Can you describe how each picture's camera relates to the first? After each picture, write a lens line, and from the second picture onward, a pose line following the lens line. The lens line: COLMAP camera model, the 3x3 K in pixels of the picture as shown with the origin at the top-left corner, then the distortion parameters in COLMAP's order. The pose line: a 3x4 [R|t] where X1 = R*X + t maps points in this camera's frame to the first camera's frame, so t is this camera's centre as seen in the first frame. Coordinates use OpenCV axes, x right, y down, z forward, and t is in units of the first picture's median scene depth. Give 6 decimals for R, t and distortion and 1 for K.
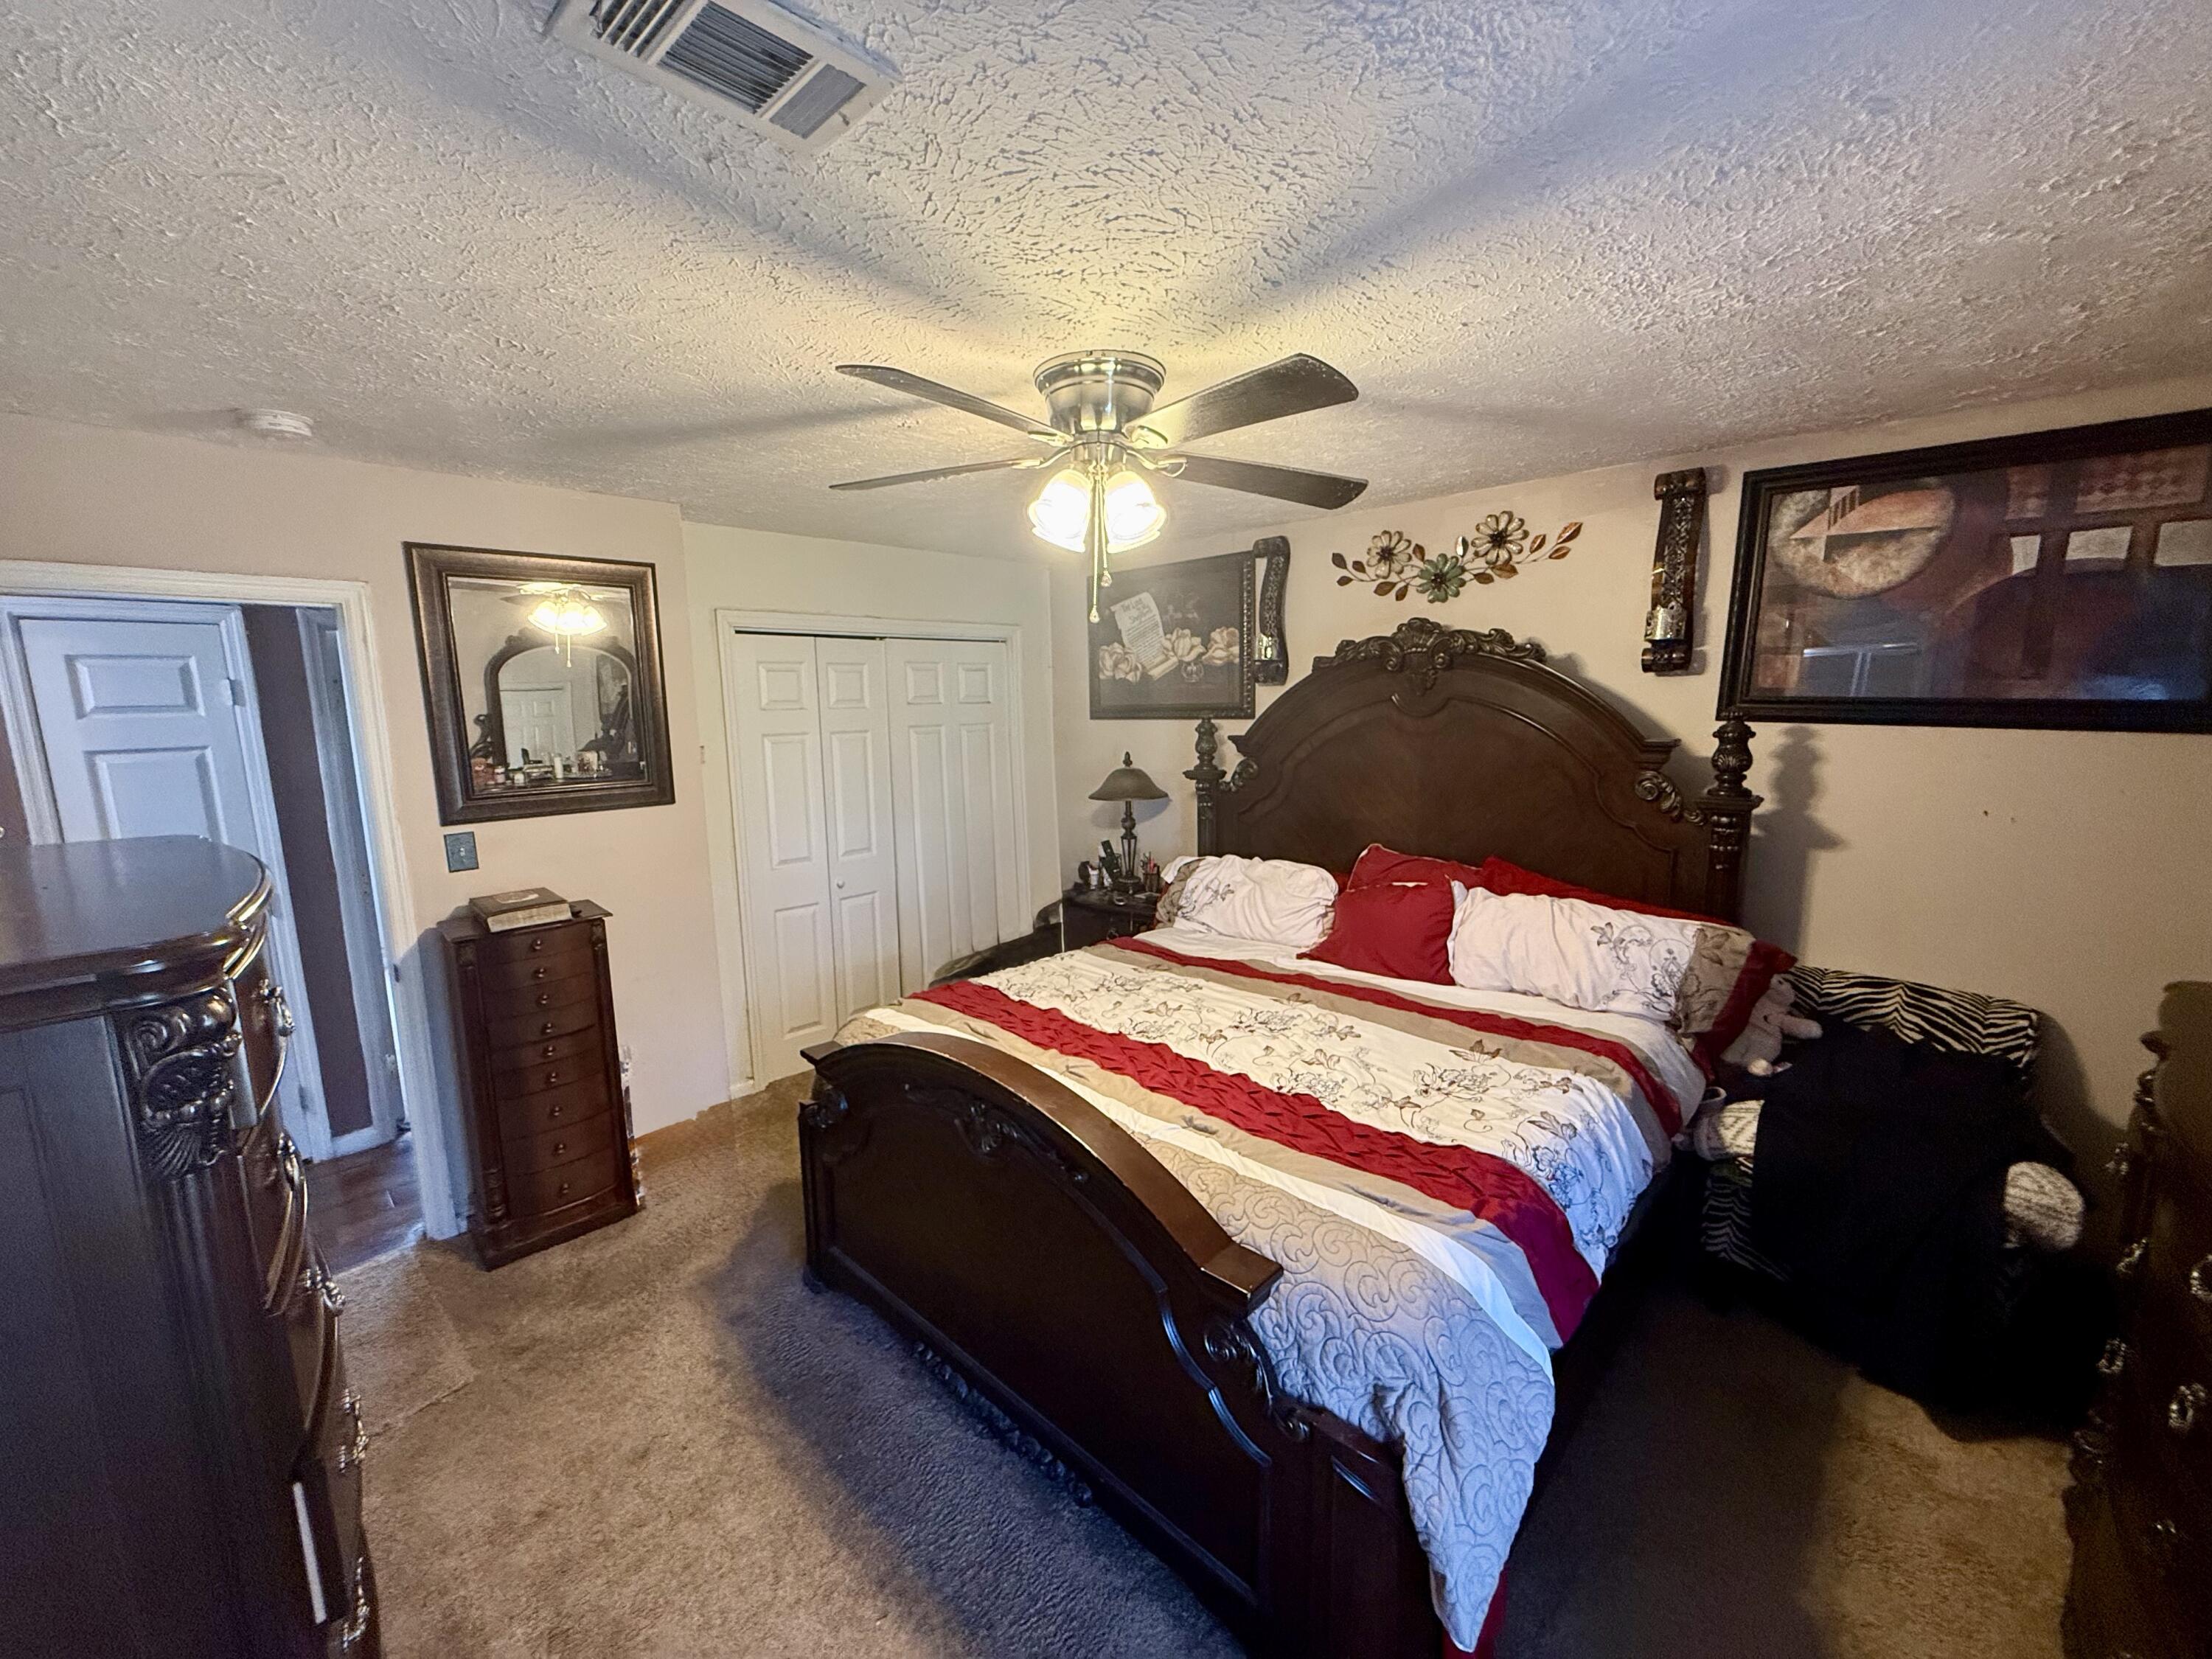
lens RADIAL K [[881.7, 0, 1097.4], [0, 881.7, 838.6], [0, 0, 1]] dist [-0.000295, 0.000587]
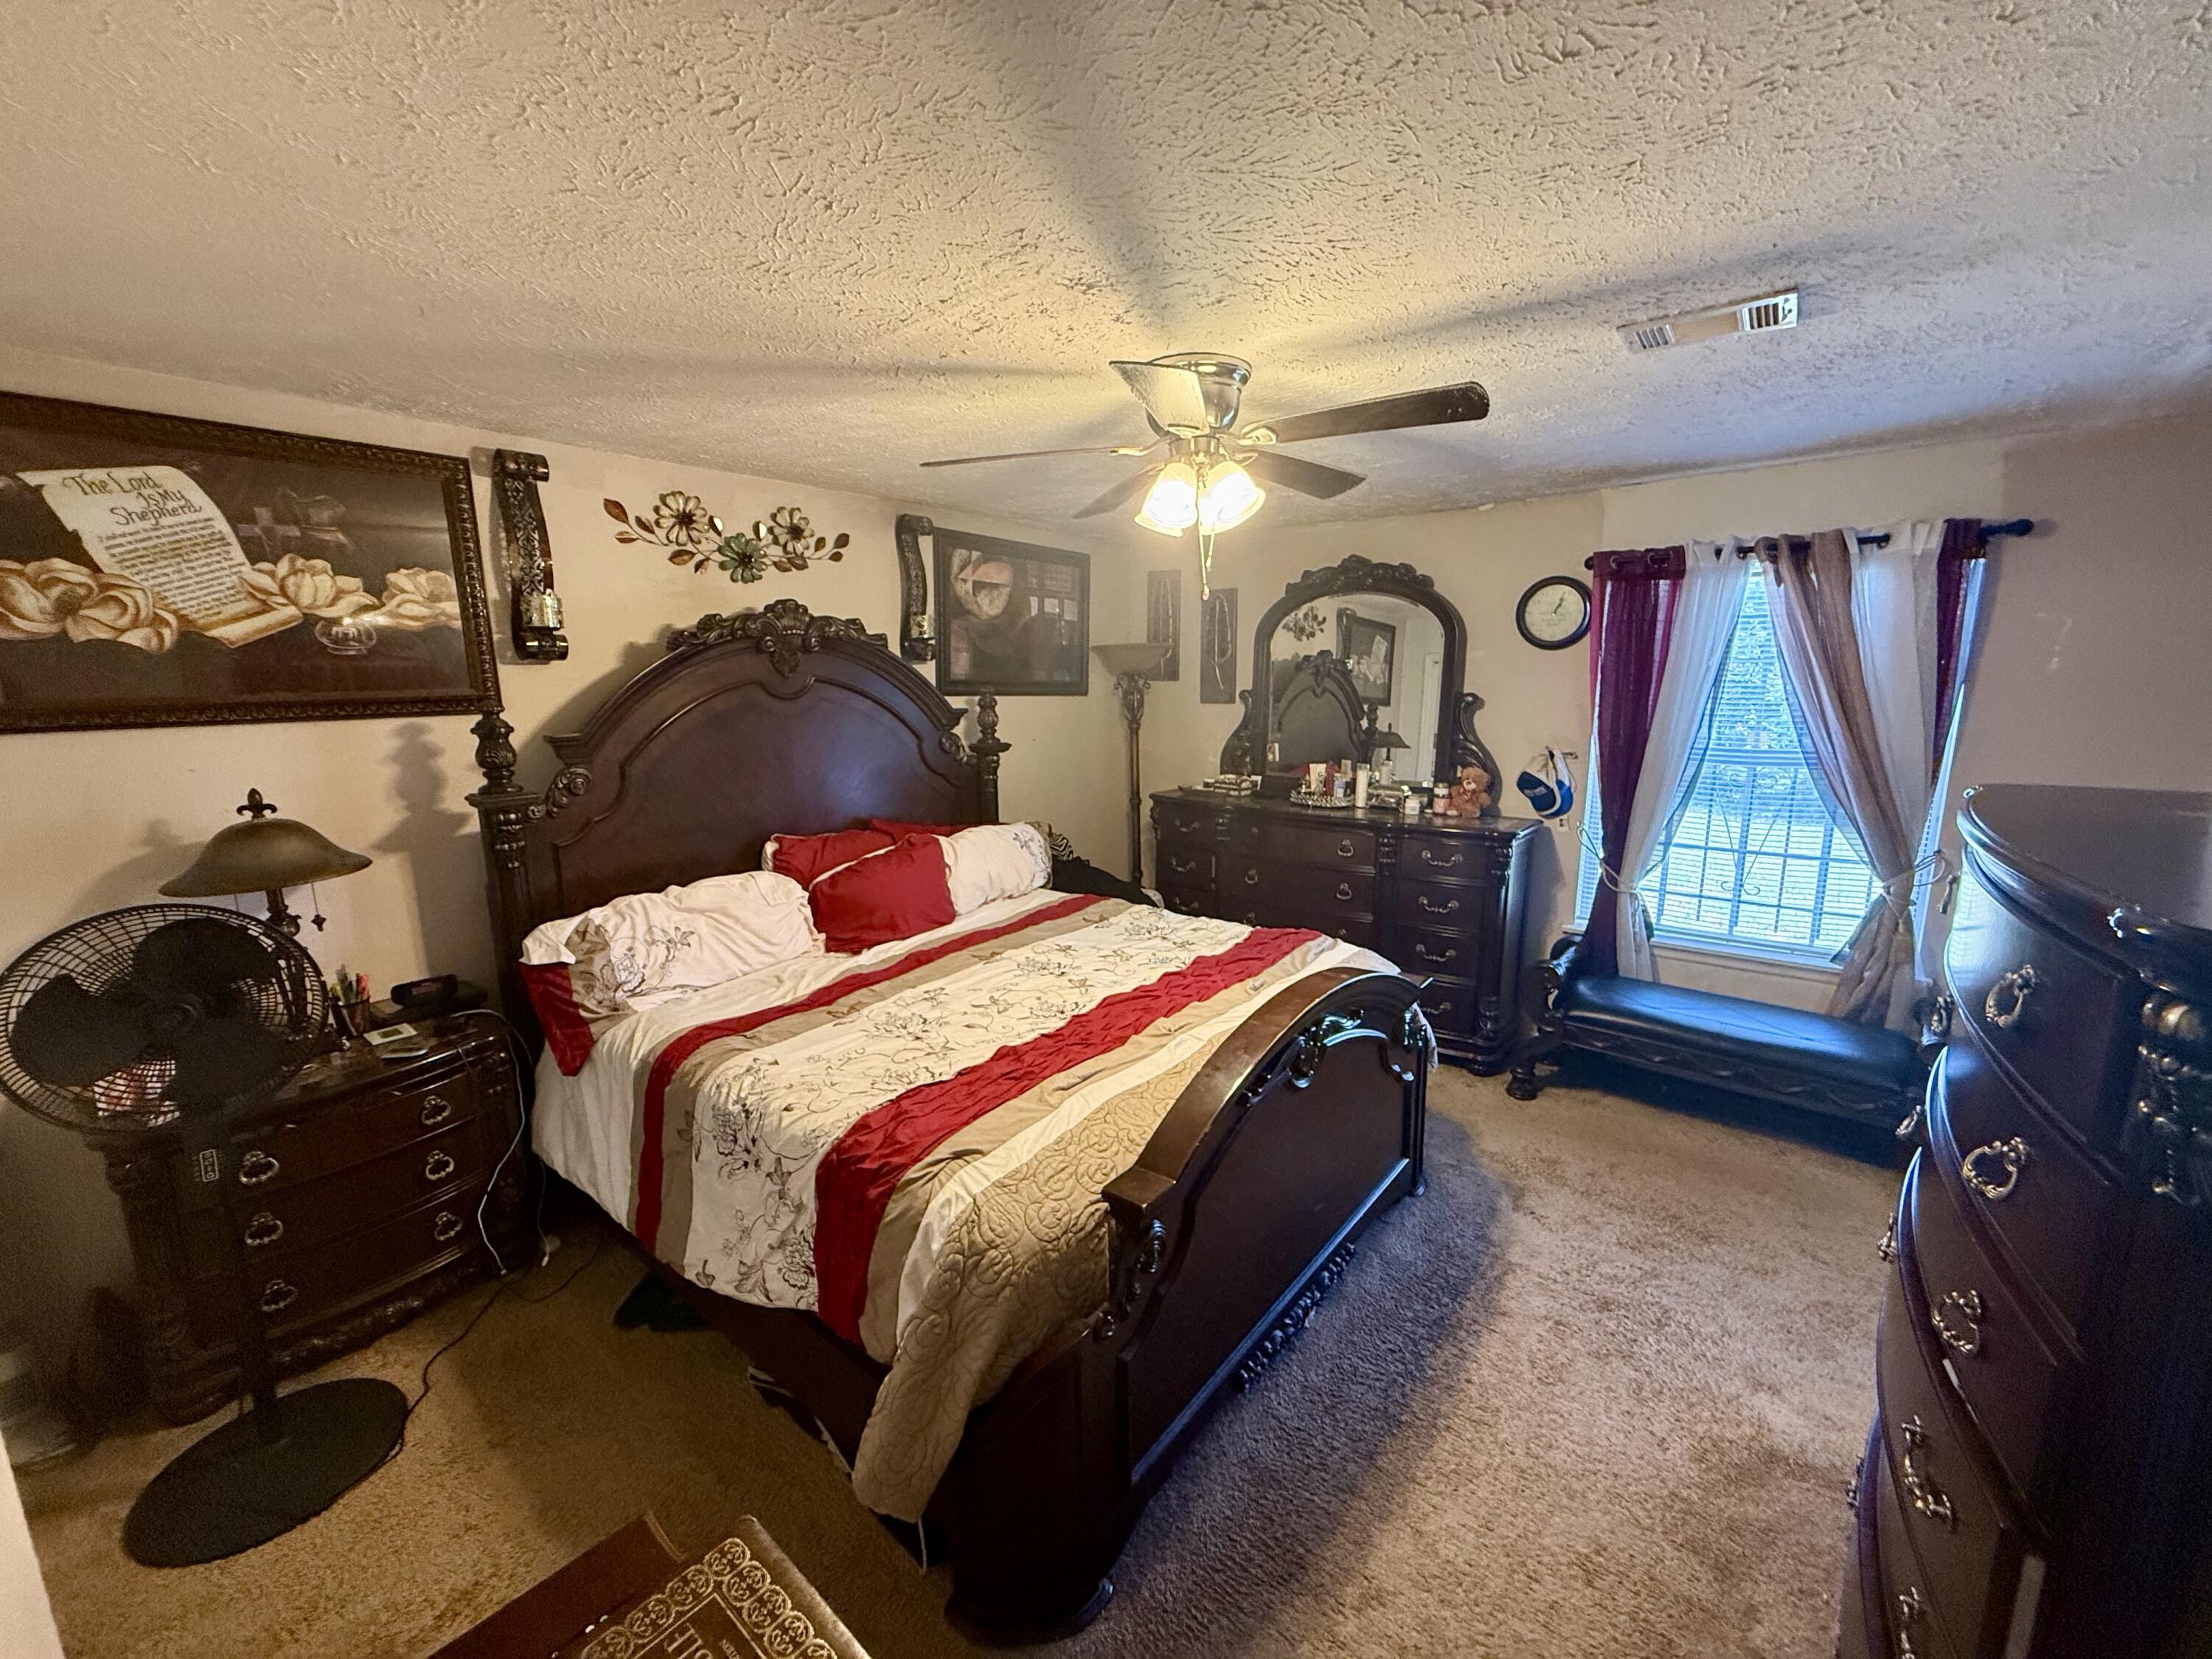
lens RADIAL K [[881.7, 0, 1110.8], [0, 881.7, 829.1], [0, 0, 1]] dist [-0.000295, 0.000587]
pose [[-0.091108, -0.155488, 0.983627, -0.710641], [0.172401, 0.970358, 0.169360, -0.107513], [-0.980804, 0.185008, -0.061602, 0.776838]]
